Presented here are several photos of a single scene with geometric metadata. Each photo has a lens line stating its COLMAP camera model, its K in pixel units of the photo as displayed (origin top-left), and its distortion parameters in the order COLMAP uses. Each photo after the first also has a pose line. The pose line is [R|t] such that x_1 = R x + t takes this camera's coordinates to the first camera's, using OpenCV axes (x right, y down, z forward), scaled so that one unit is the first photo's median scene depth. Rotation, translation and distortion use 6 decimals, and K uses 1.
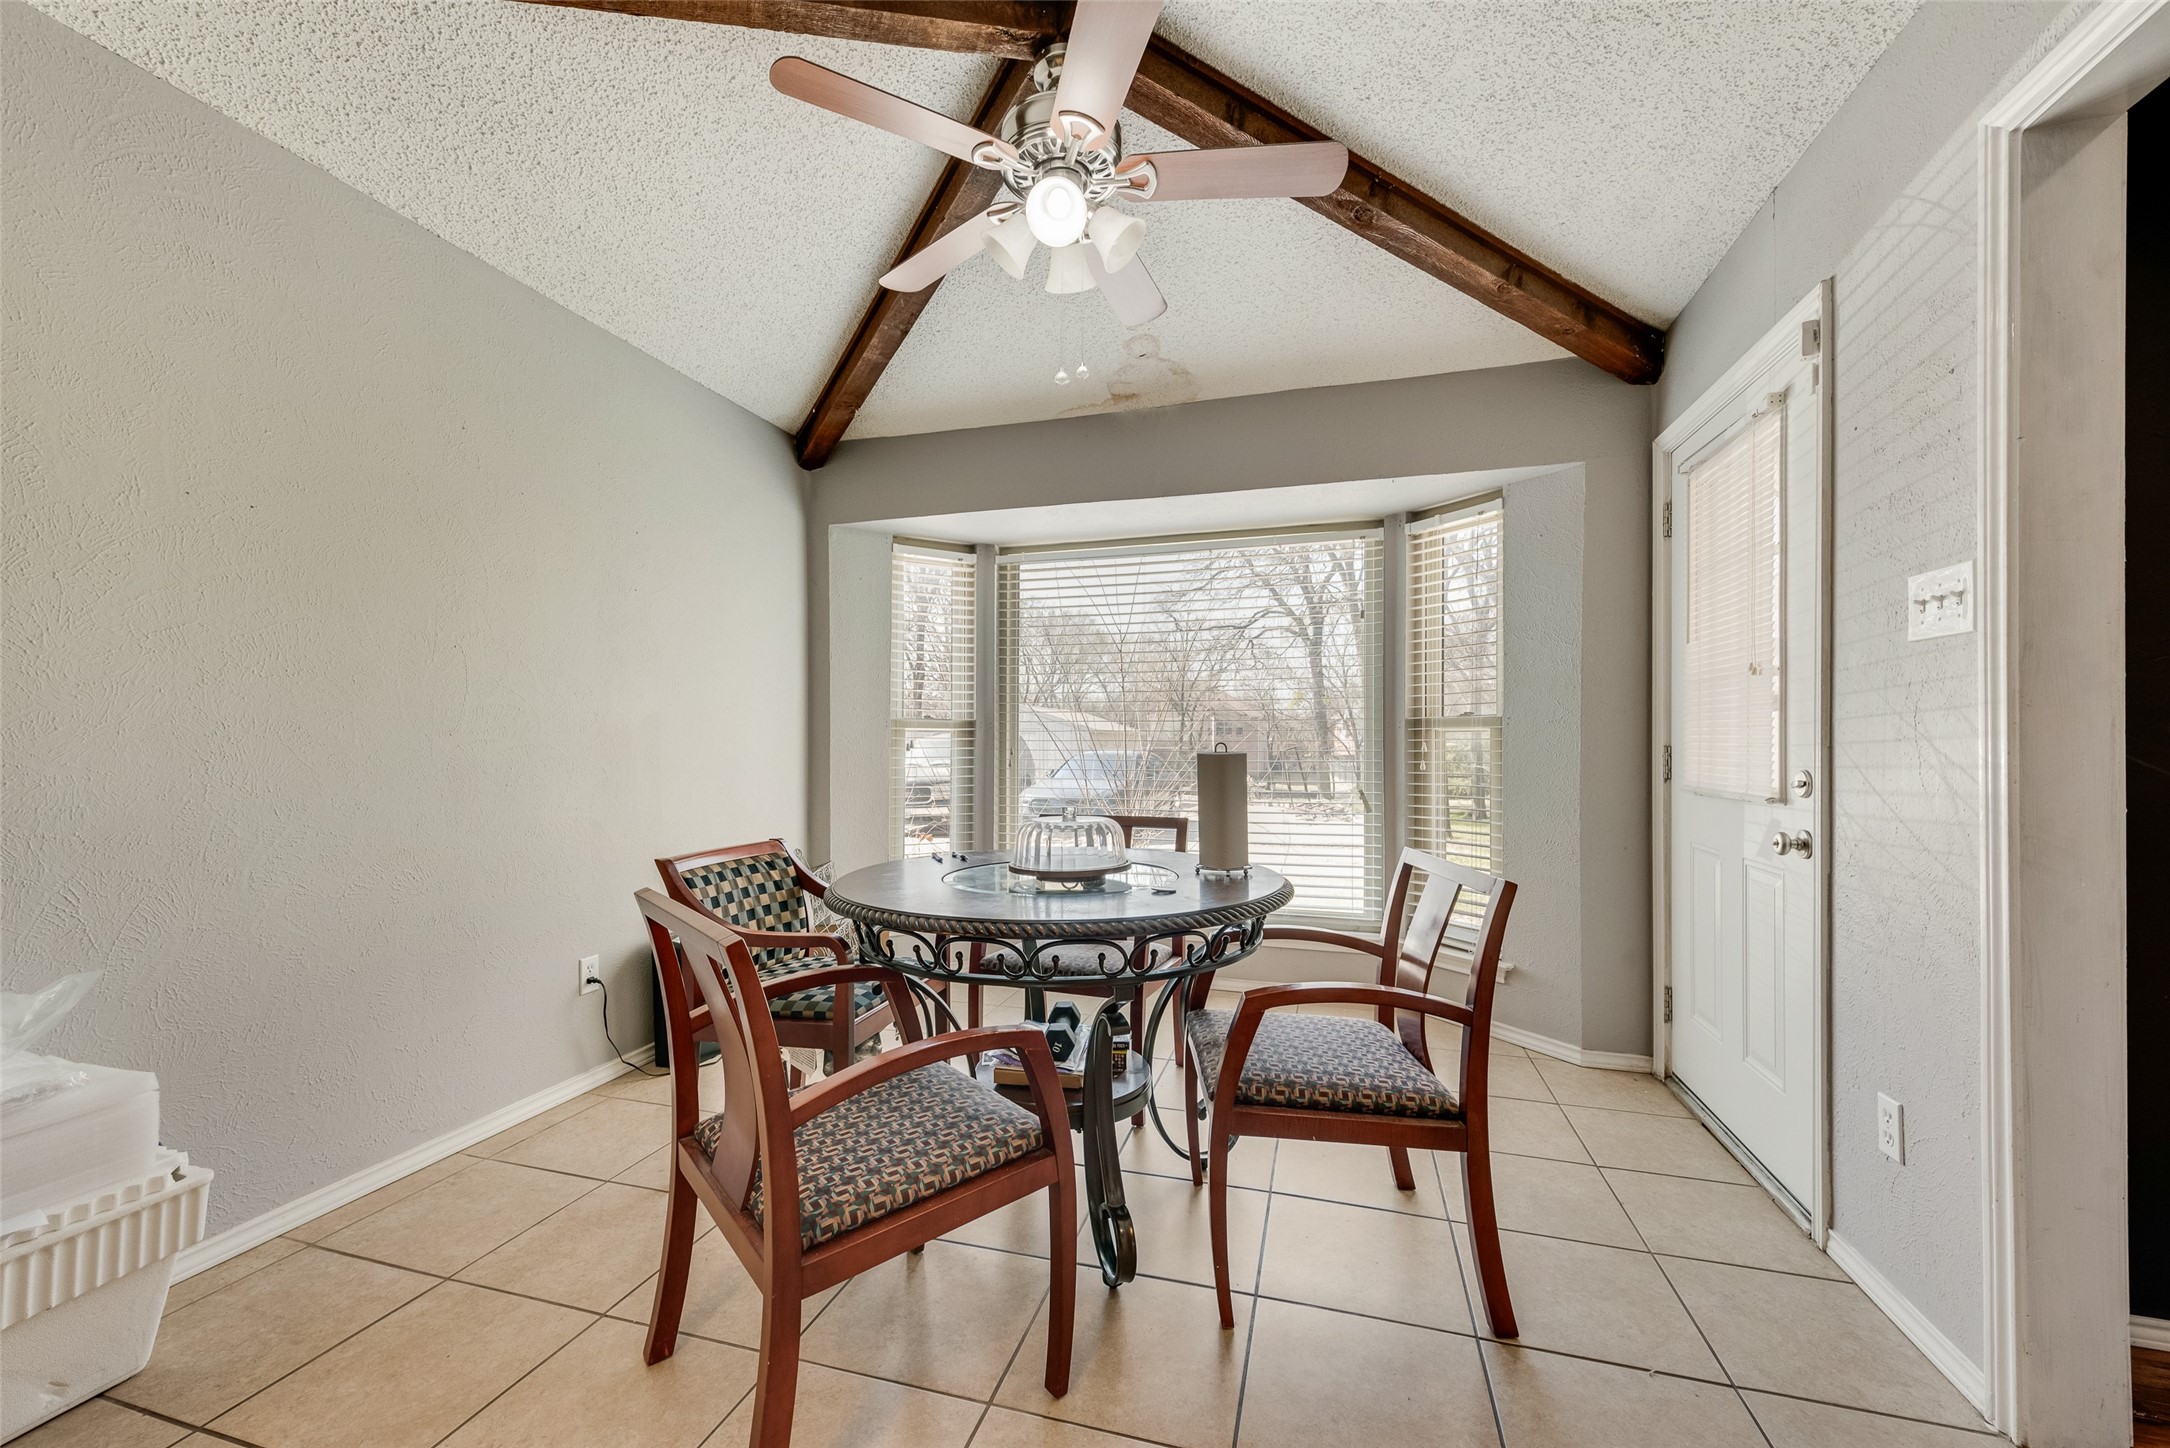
lens RADIAL K [[858.2, 0, 1082.3], [0, 858.2, 739.9], [0, 0, 1]] dist [0.000624, -0.000154]
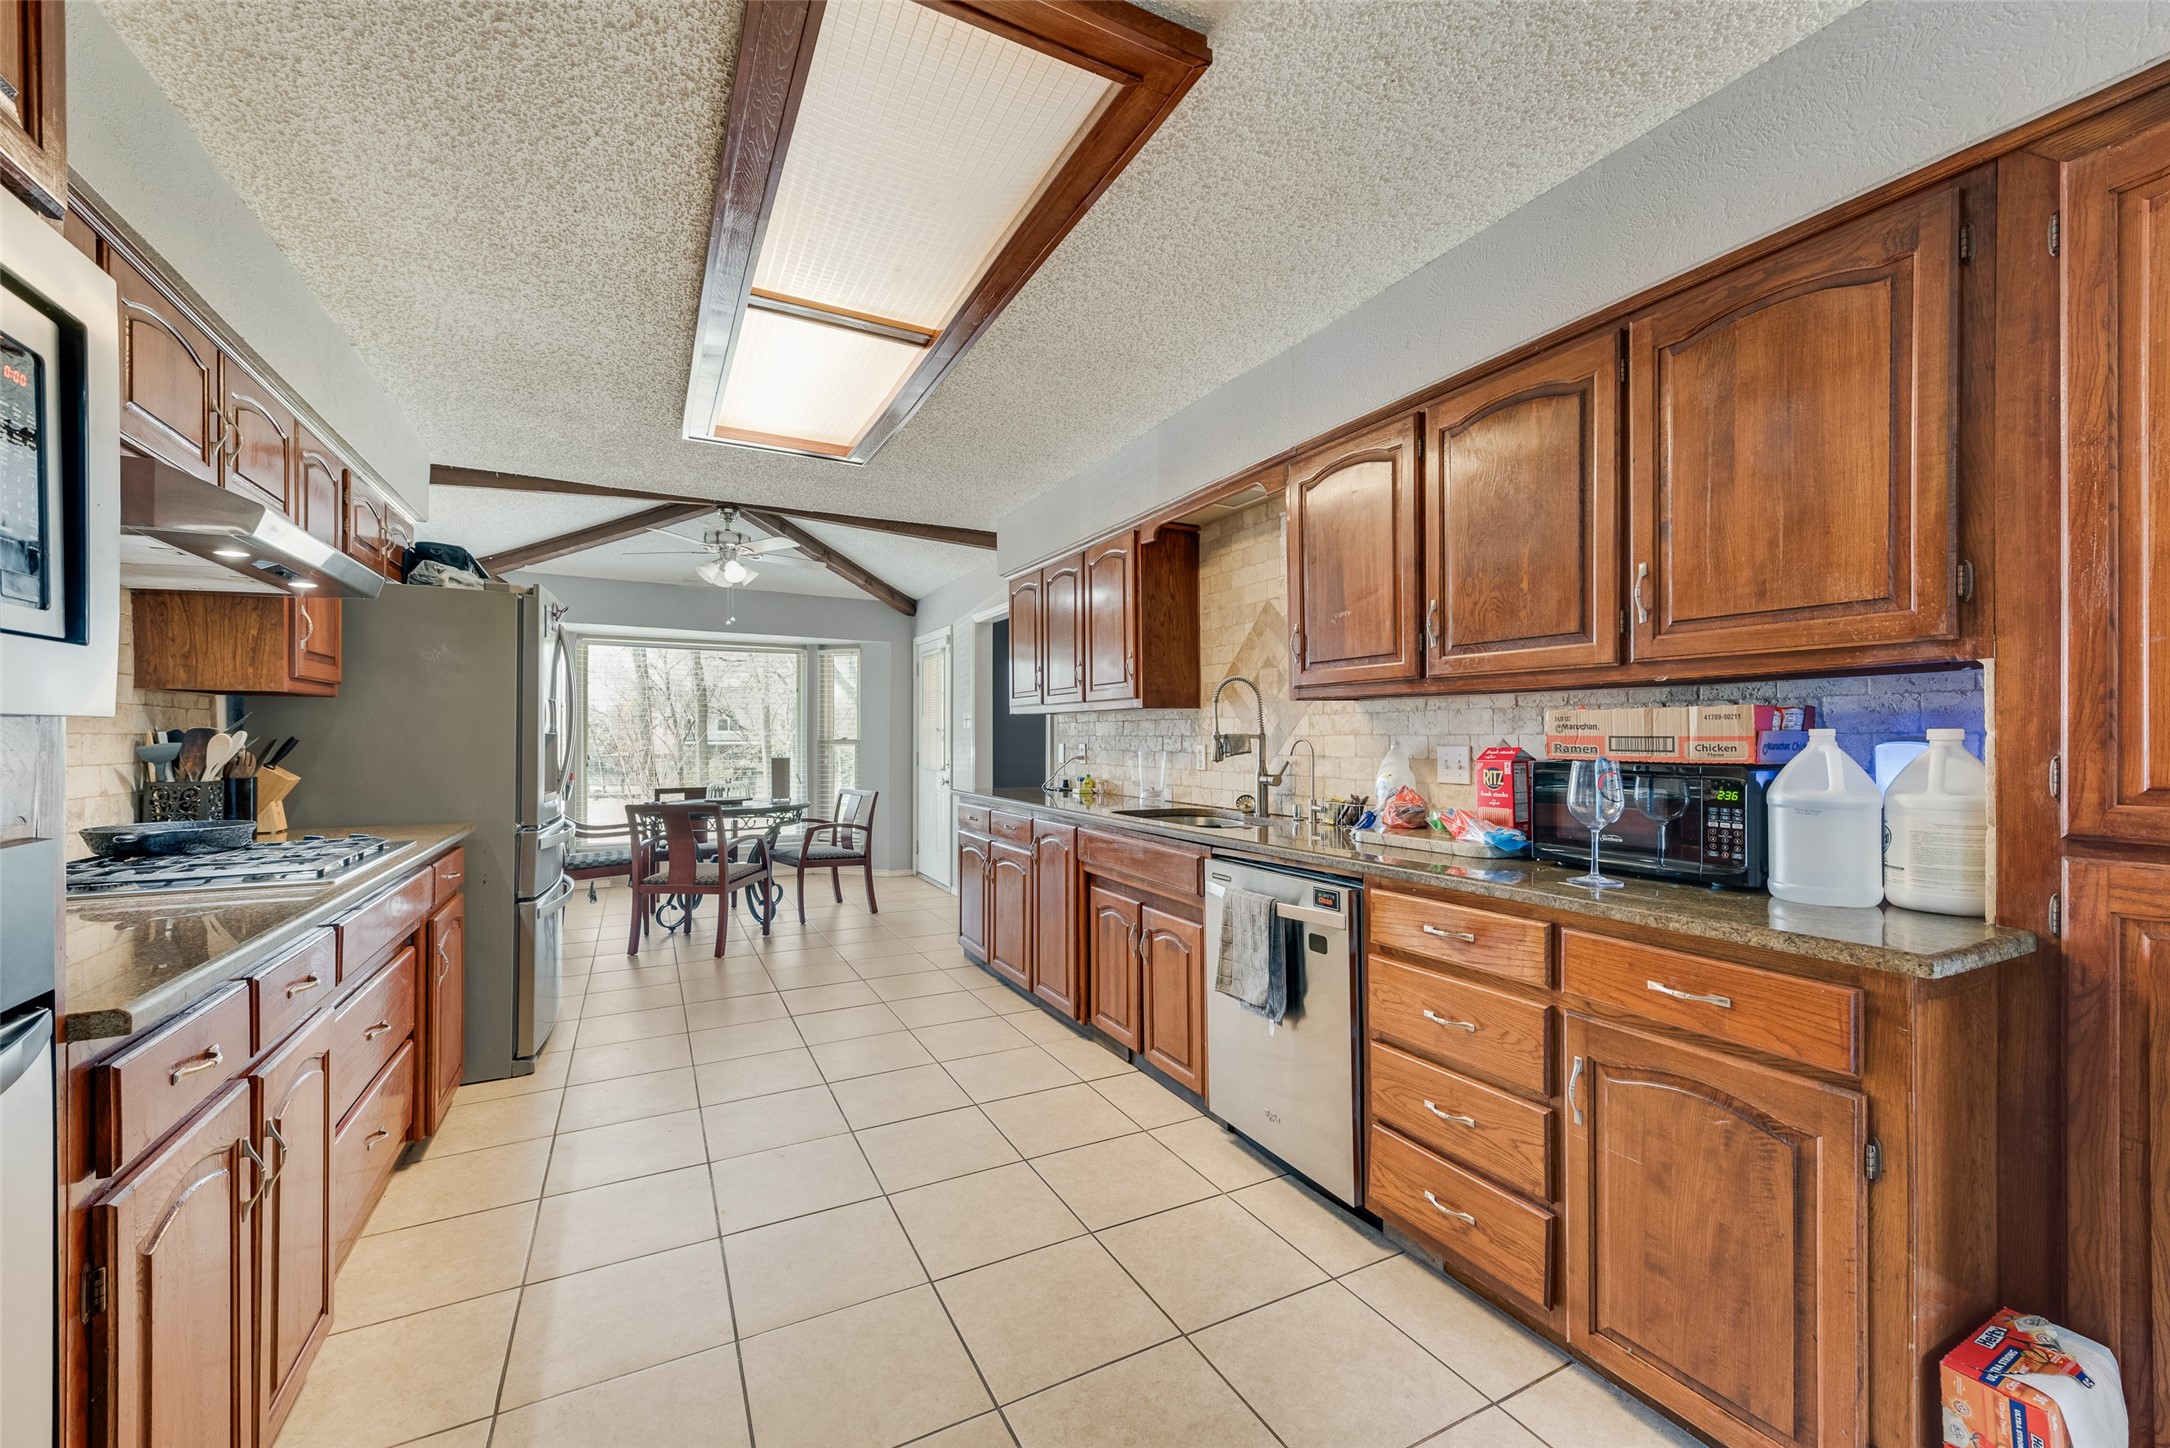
lens RADIAL K [[858.2, 0, 1084.5], [0, 858.2, 734.2], [0, 0, 1]] dist [0.000624, -0.000154]
pose [[0.720767, 0.001580, 0.693176, -0.846610], [-0.001036, 0.999999, -0.001202, -0.047916], [-0.693177, 0.000148, 0.720767, -1.368264]]
